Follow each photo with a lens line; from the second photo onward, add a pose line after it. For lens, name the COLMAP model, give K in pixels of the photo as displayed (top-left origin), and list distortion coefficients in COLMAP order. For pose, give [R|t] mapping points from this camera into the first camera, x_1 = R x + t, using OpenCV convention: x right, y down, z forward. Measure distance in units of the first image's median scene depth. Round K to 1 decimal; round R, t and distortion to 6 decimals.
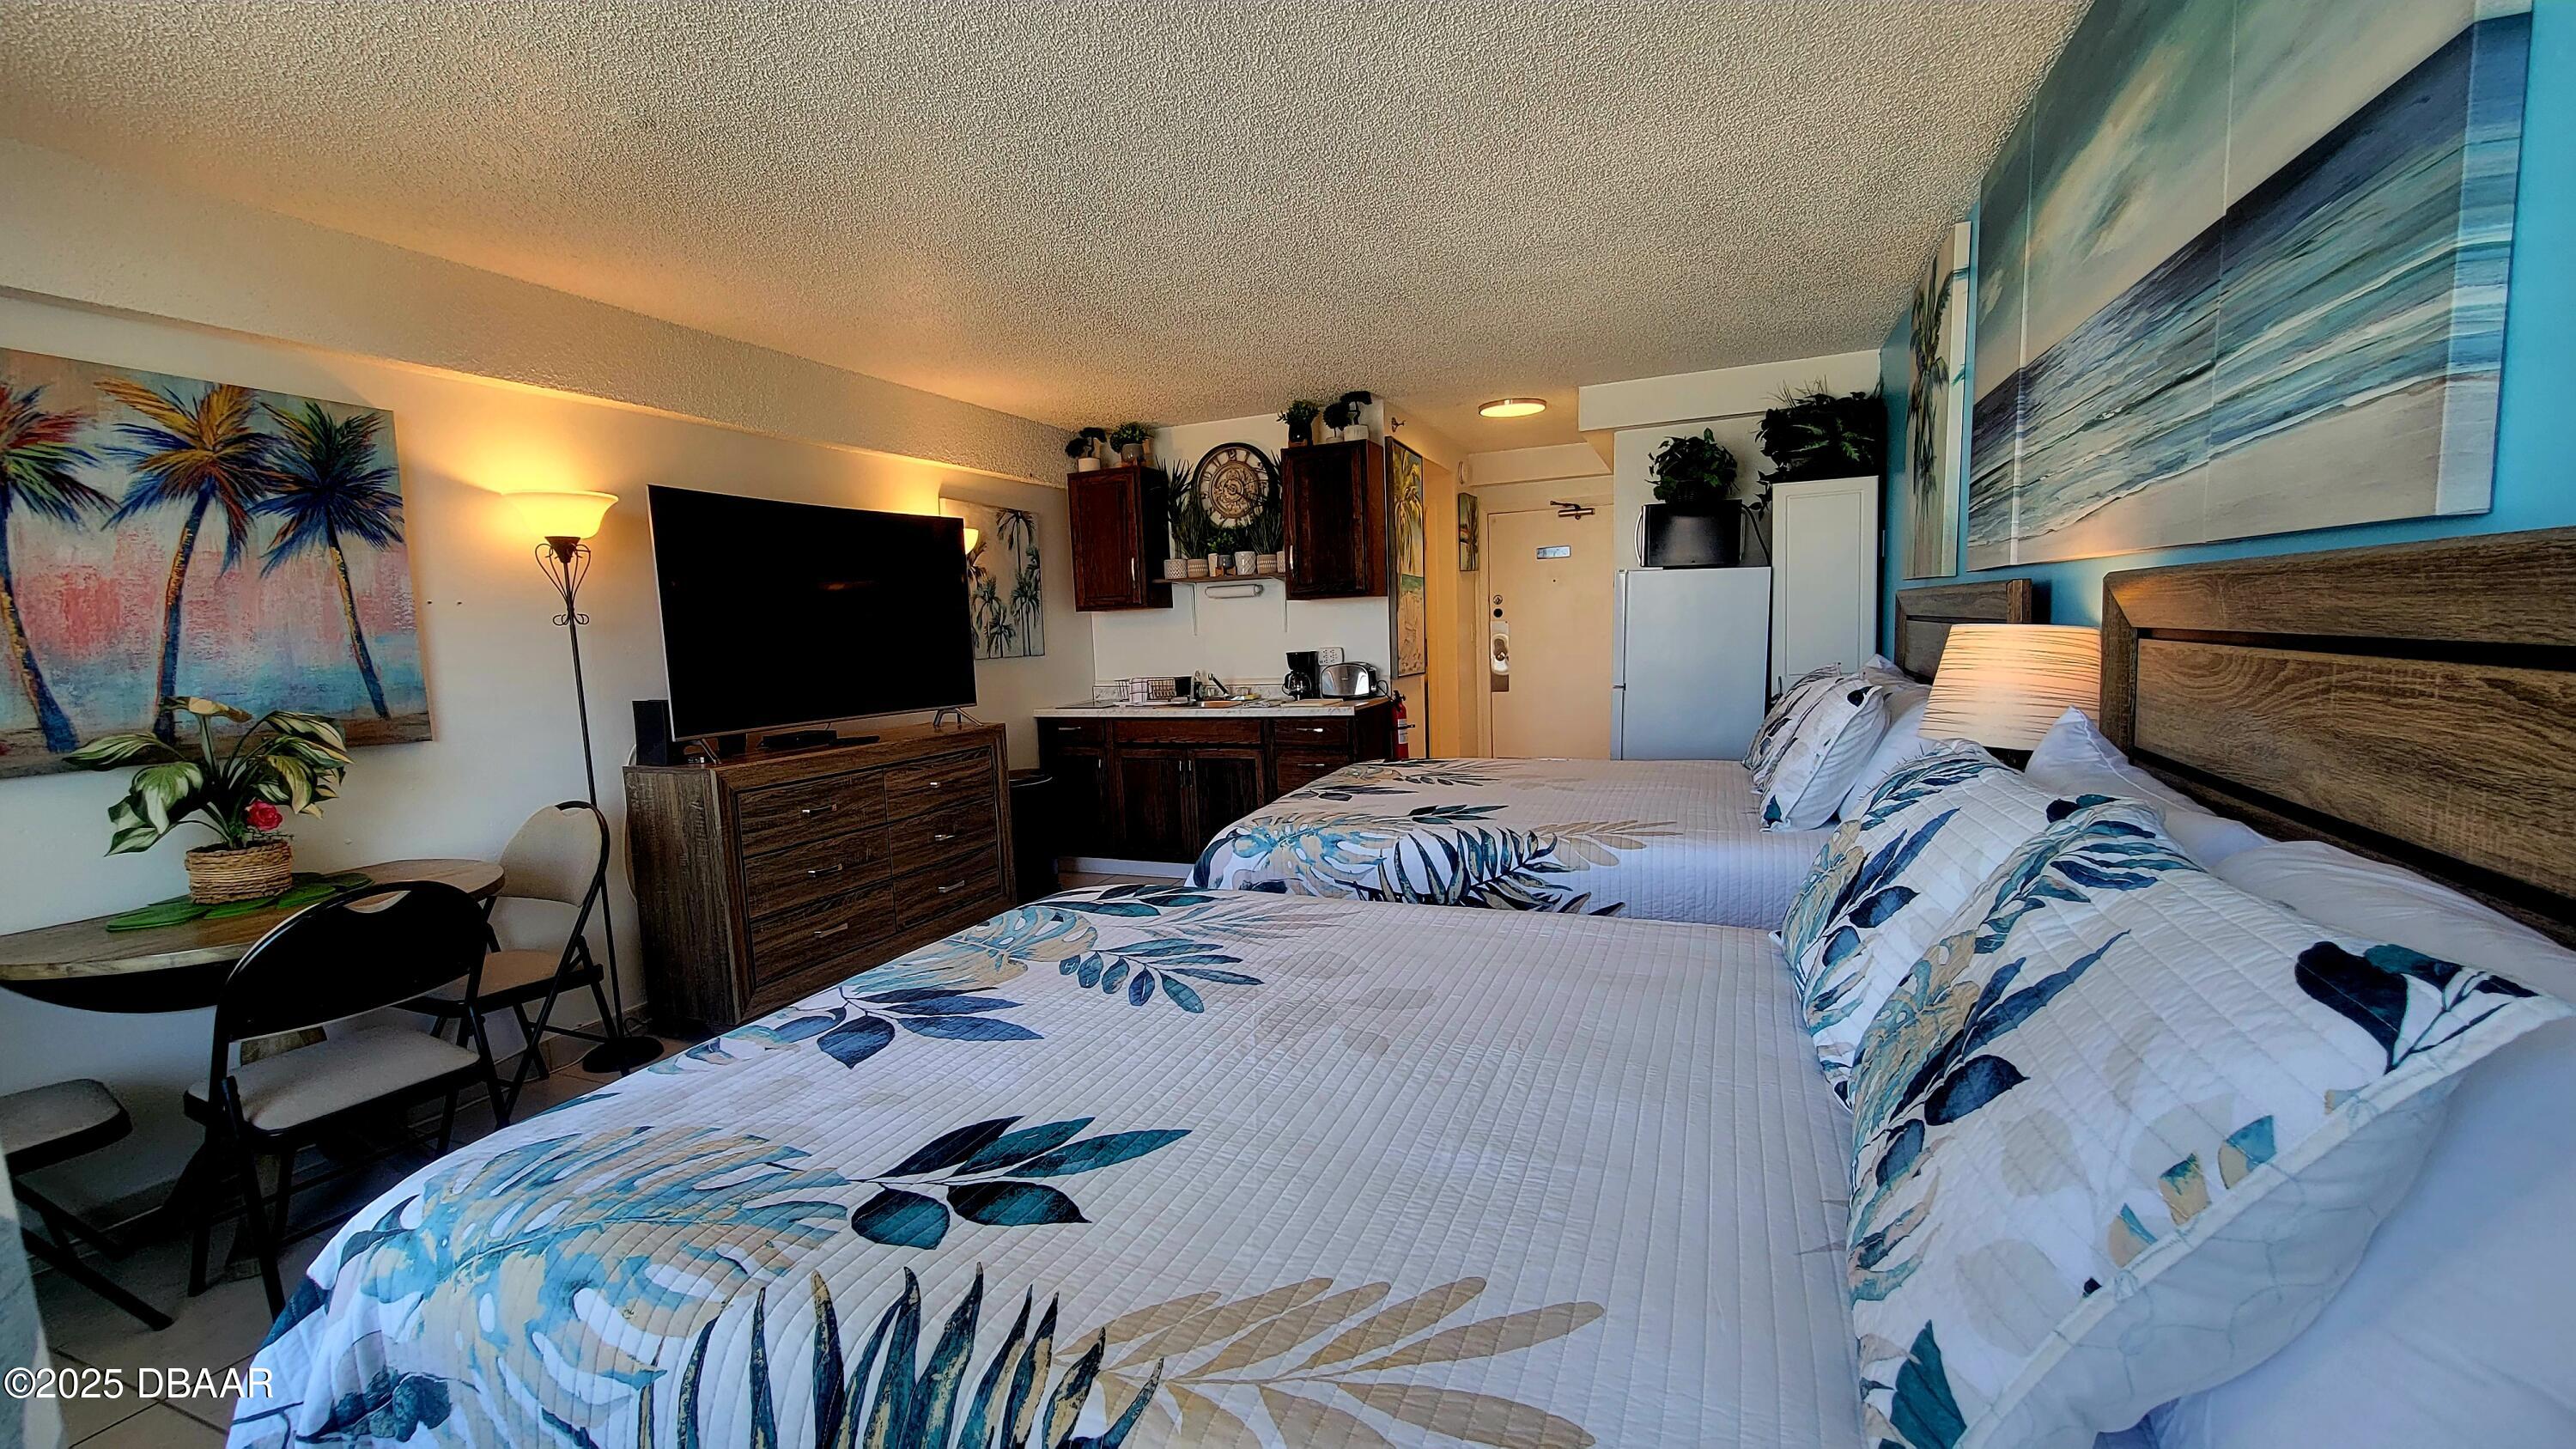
lens RADIAL K [[1050.9, 0, 1268.7], [0, 1050.9, 743.0], [0, 0, 1]] dist [0.000365, 0.001014]
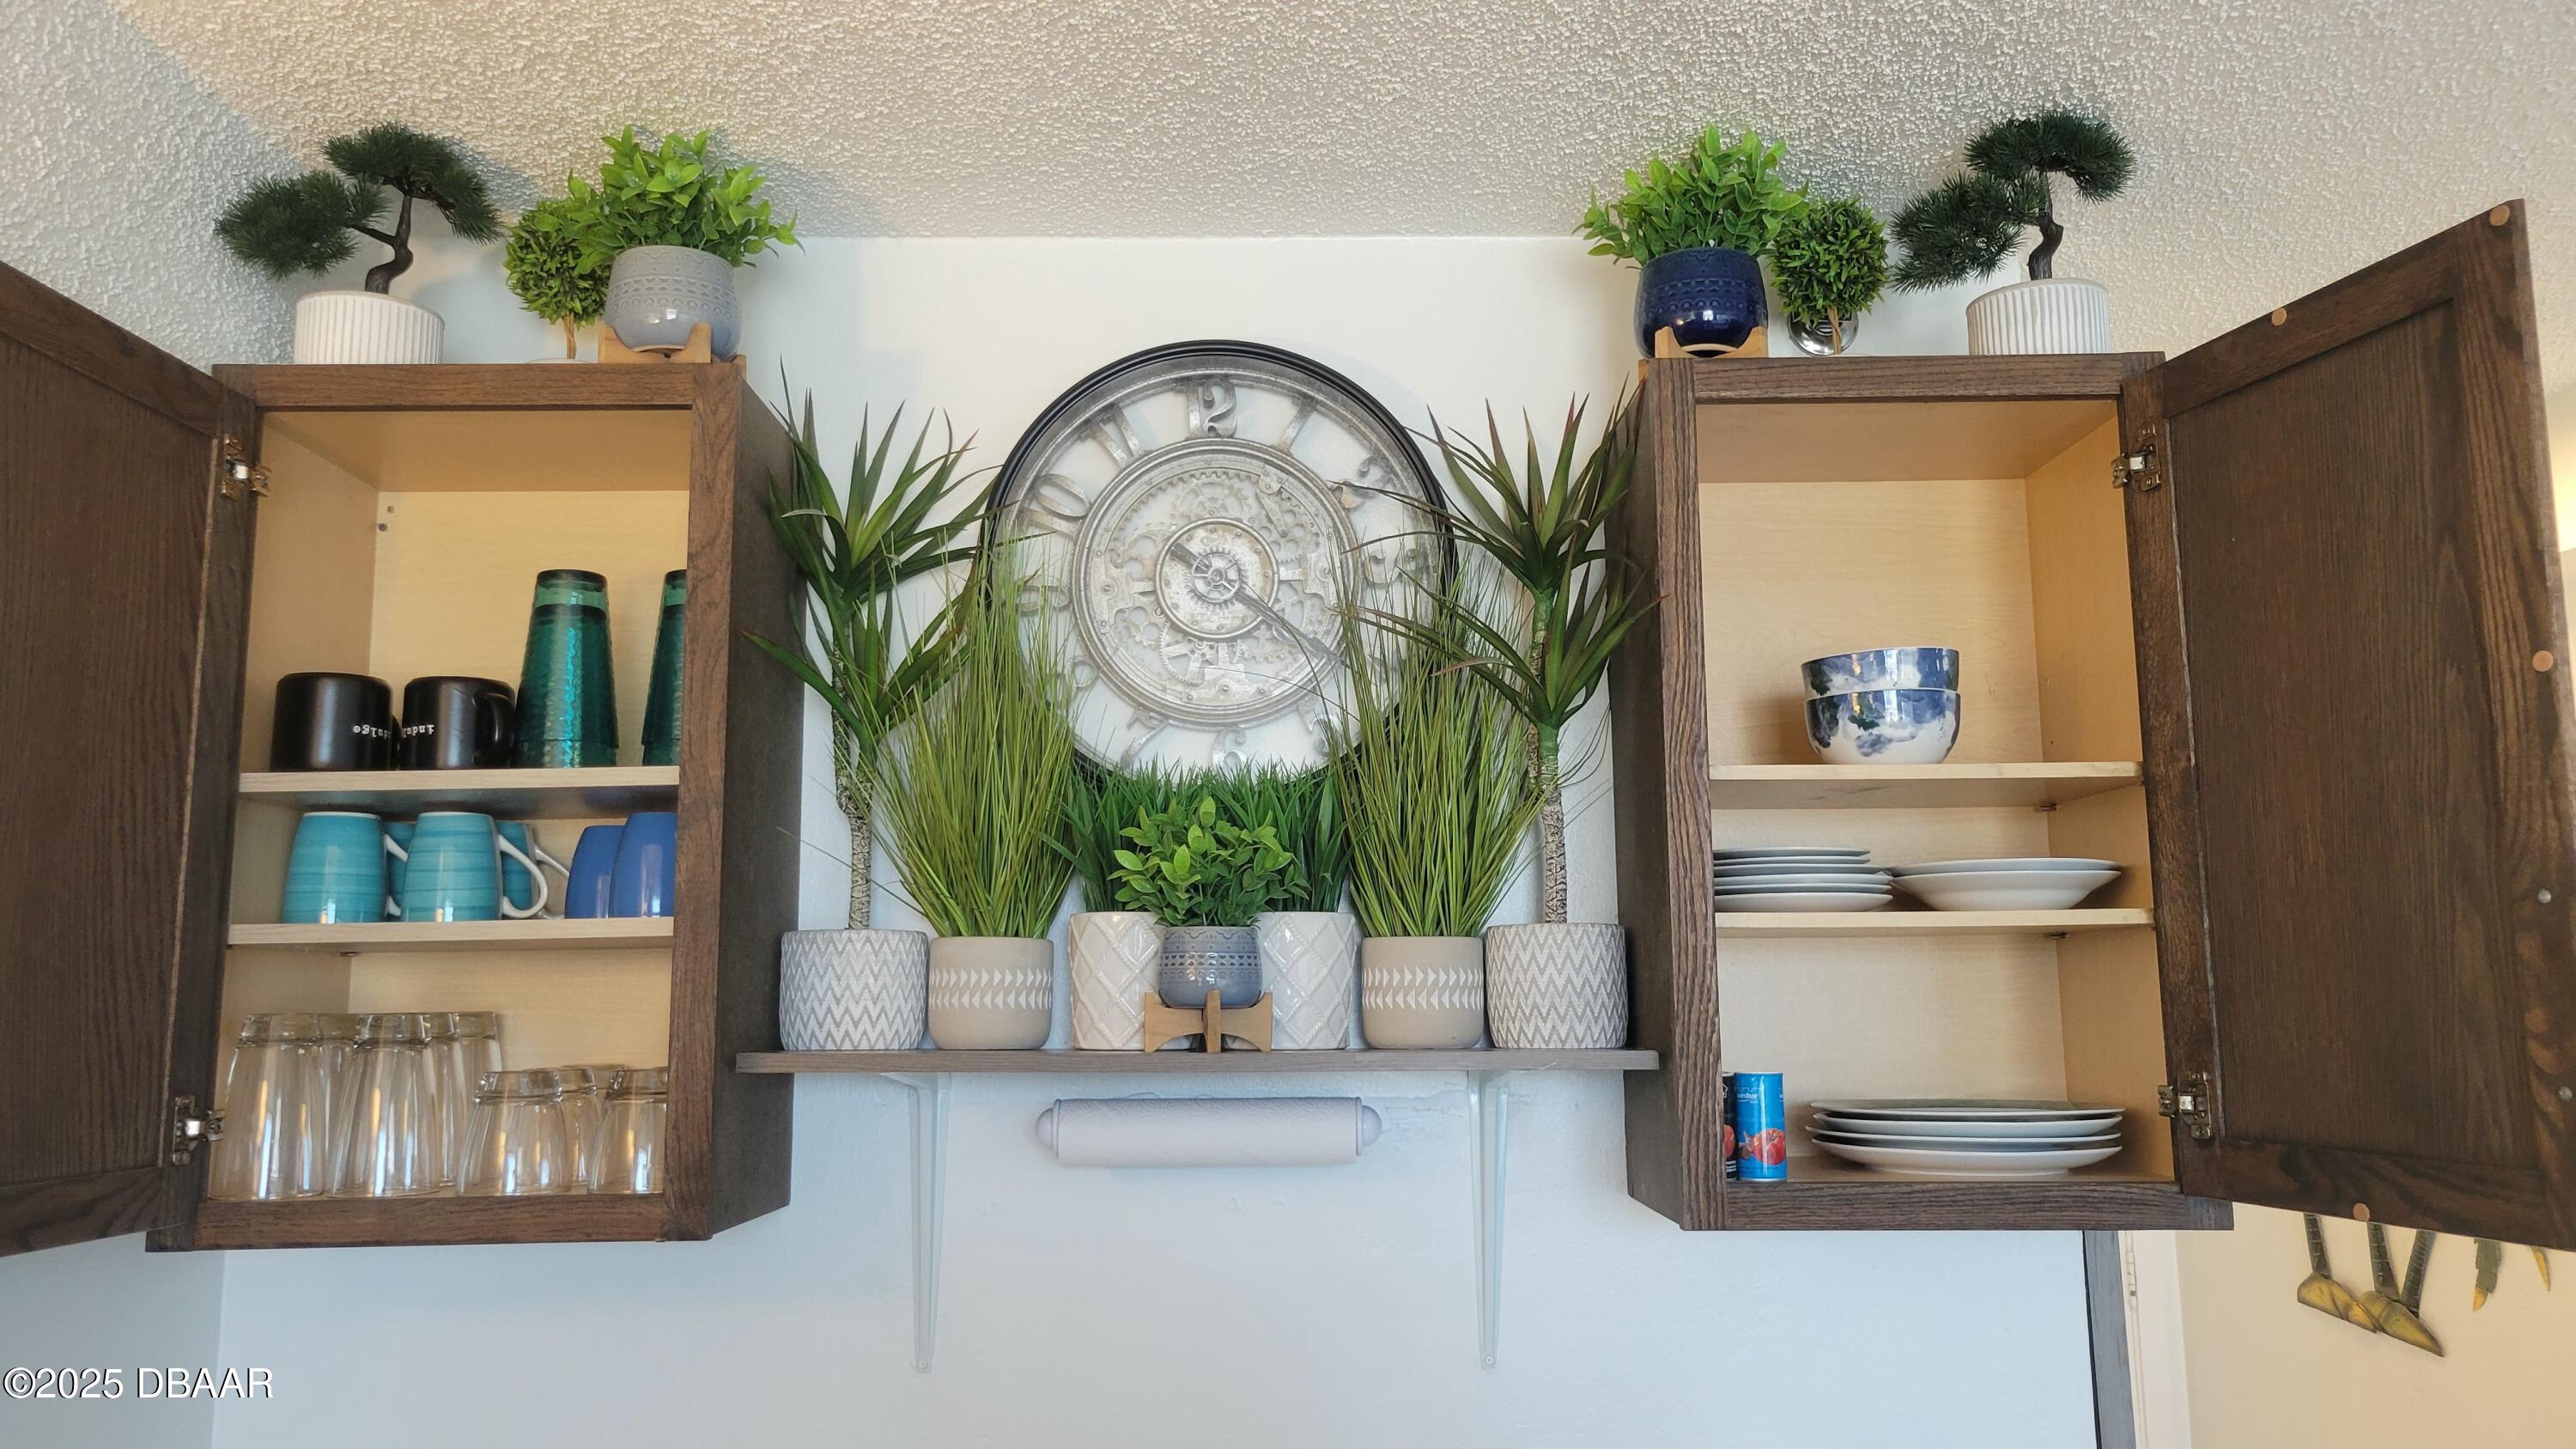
lens RADIAL K [[1963.3, 0, 1291.5], [0, 1963.3, 659.4], [0, 0, 1]] dist [0.059982, -0.001193]
pose [[0.919394, 0.102506, 0.379745, -0.332123], [0.013096, 0.956933, -0.290013, -0.272056], [-0.393119, 0.271609, 0.878457, 1.495268]]
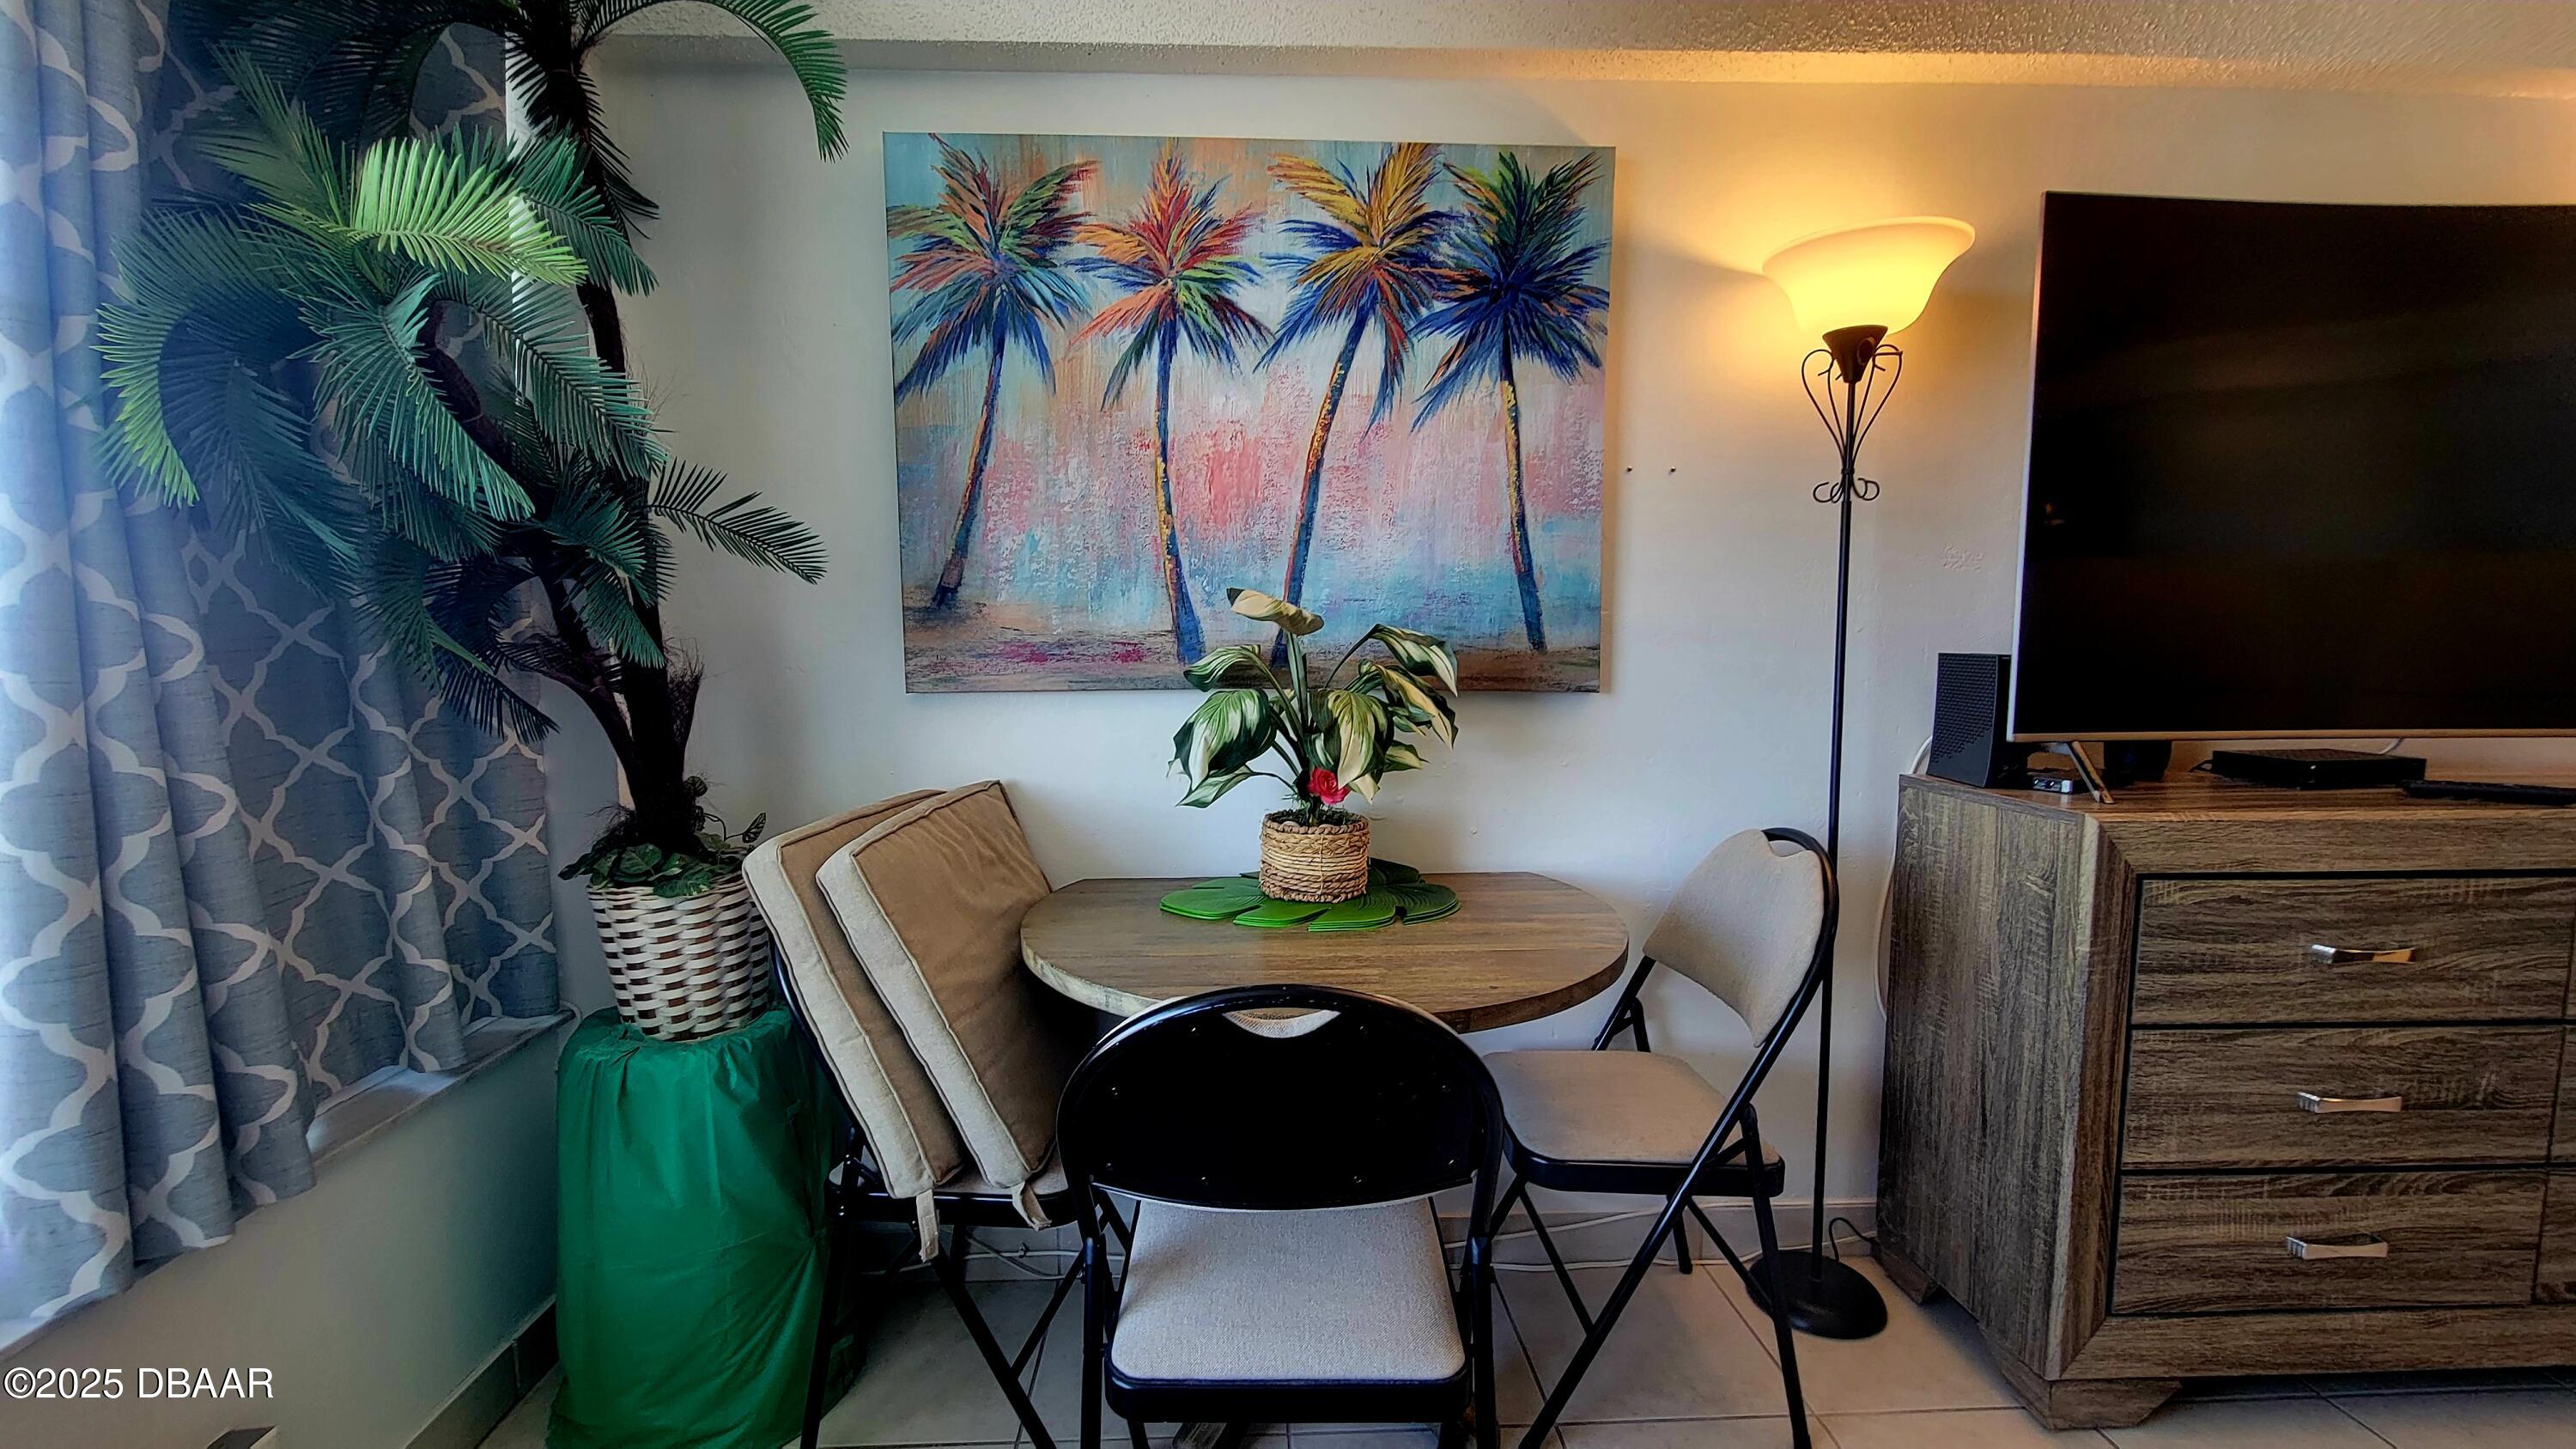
lens RADIAL K [[1060.8, 0, 1267.2], [0, 1060.8, 738.5], [0, 0, 1]] dist [0.003509, -0.000890]
pose [[0.425816, 0.125504, -0.896064, -0.354362], [-0.109618, 0.990194, 0.086597, -0.009285], [0.898145, 0.061350, 0.435398, 0.622914]]
